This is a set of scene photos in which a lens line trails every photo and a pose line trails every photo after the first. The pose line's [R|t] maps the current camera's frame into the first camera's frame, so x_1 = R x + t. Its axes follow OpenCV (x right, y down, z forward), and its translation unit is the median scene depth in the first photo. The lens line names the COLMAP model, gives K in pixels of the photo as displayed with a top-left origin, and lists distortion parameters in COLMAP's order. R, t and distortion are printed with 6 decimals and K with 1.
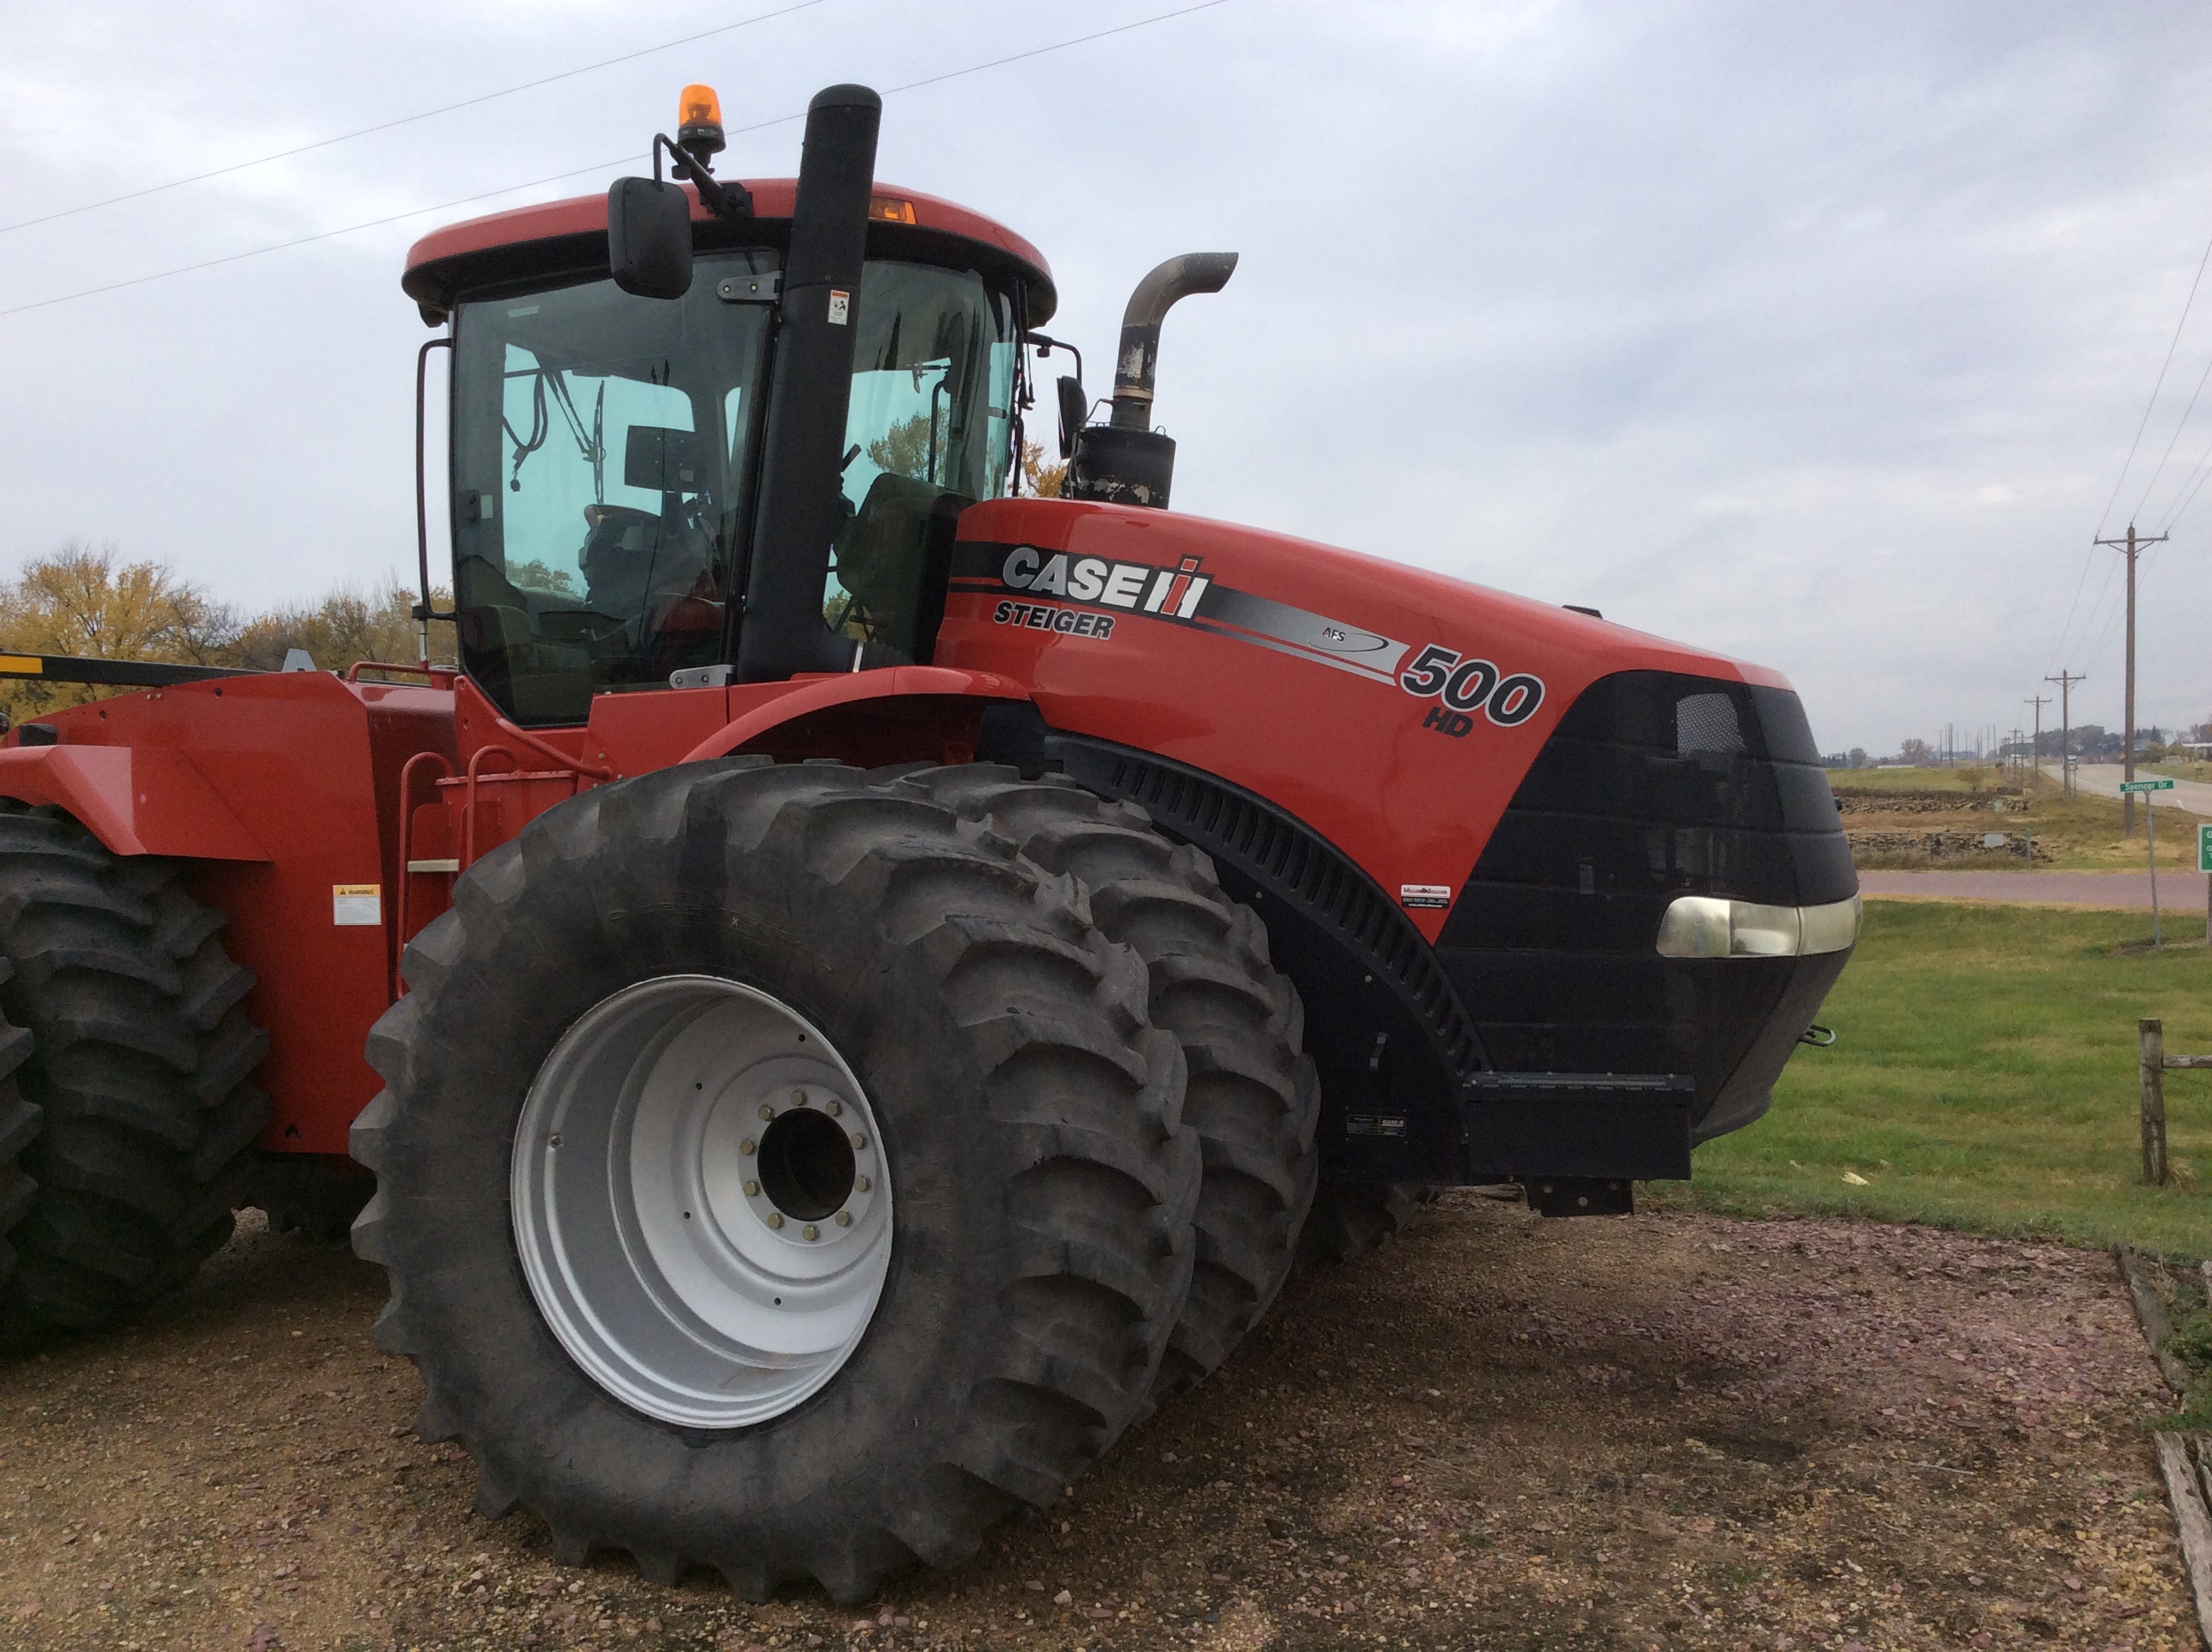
lens RADIAL K [[2007.7, 0, 1113.9], [0, 2007.7, 836.9], [0, 0, 1]] dist [0.152137, -0.297864]
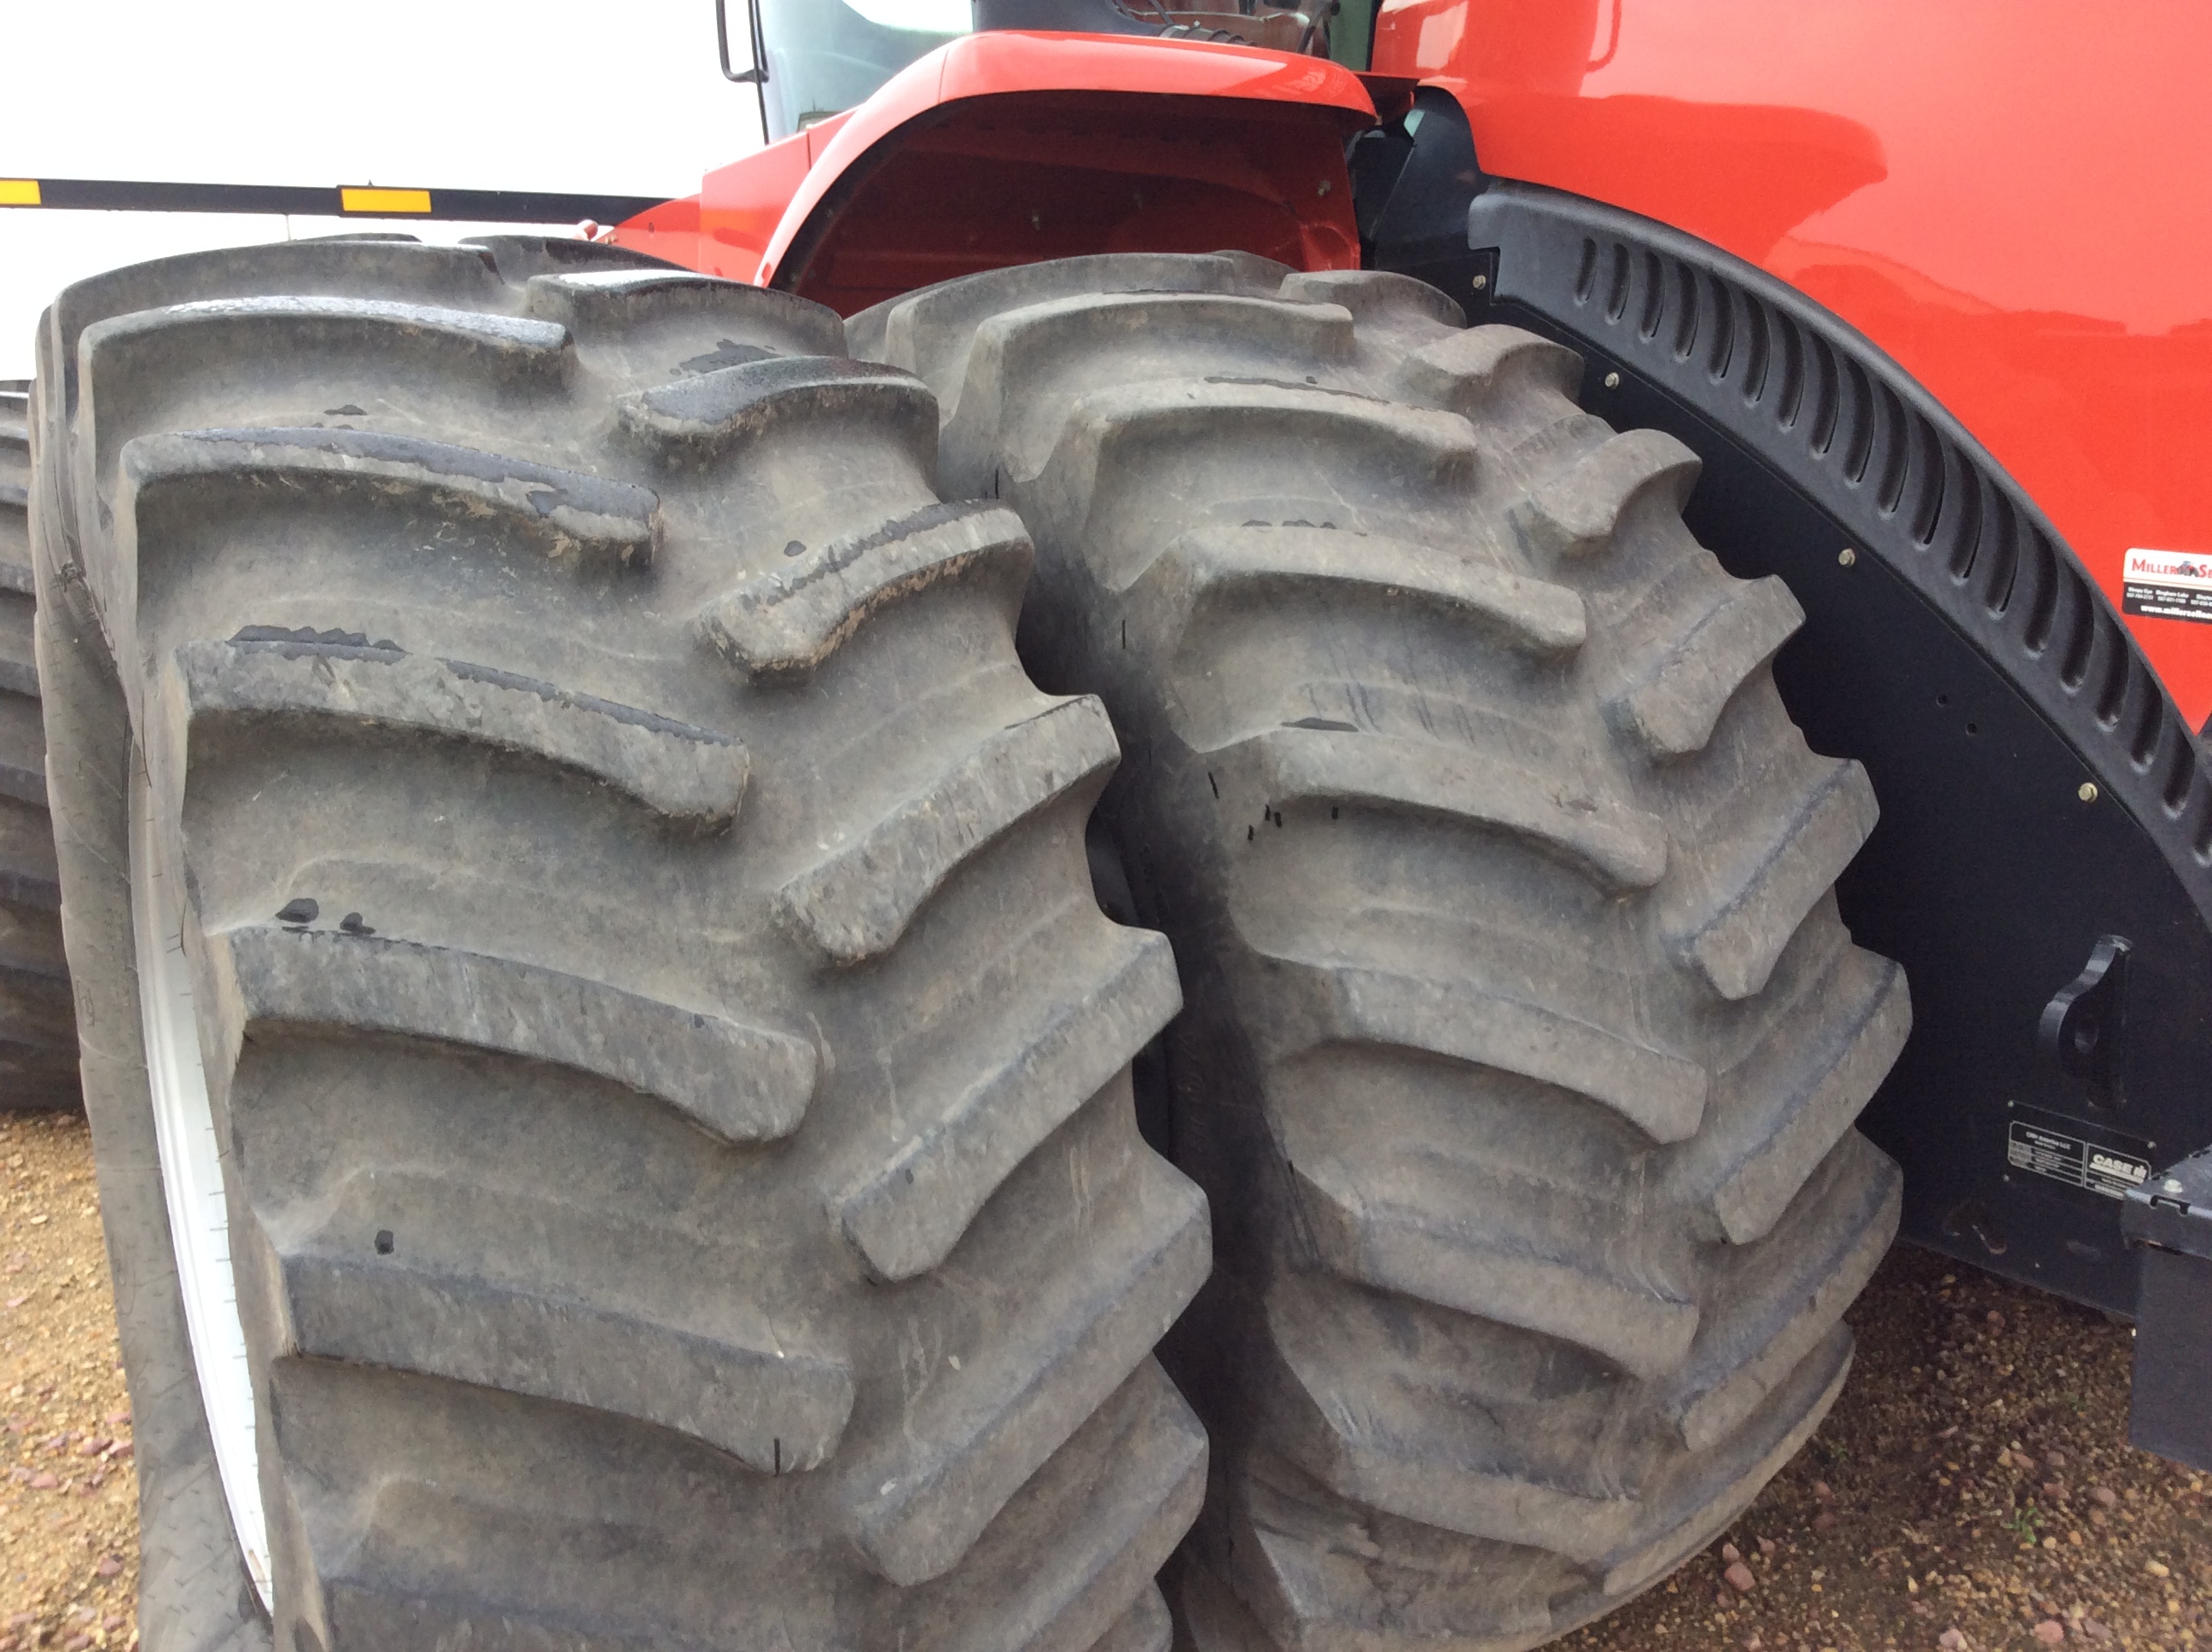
lens RADIAL K [[2038.4, 0, 1078.2], [0, 2038.4, 849.6], [0, 0, 1]] dist [0.135148, -0.269578]
pose [[0.813172, 0.112114, -0.571124, 0.201287], [0.004467, 0.980041, 0.198748, 0.003205], [0.582007, -0.164167, 0.796440, 0.595606]]
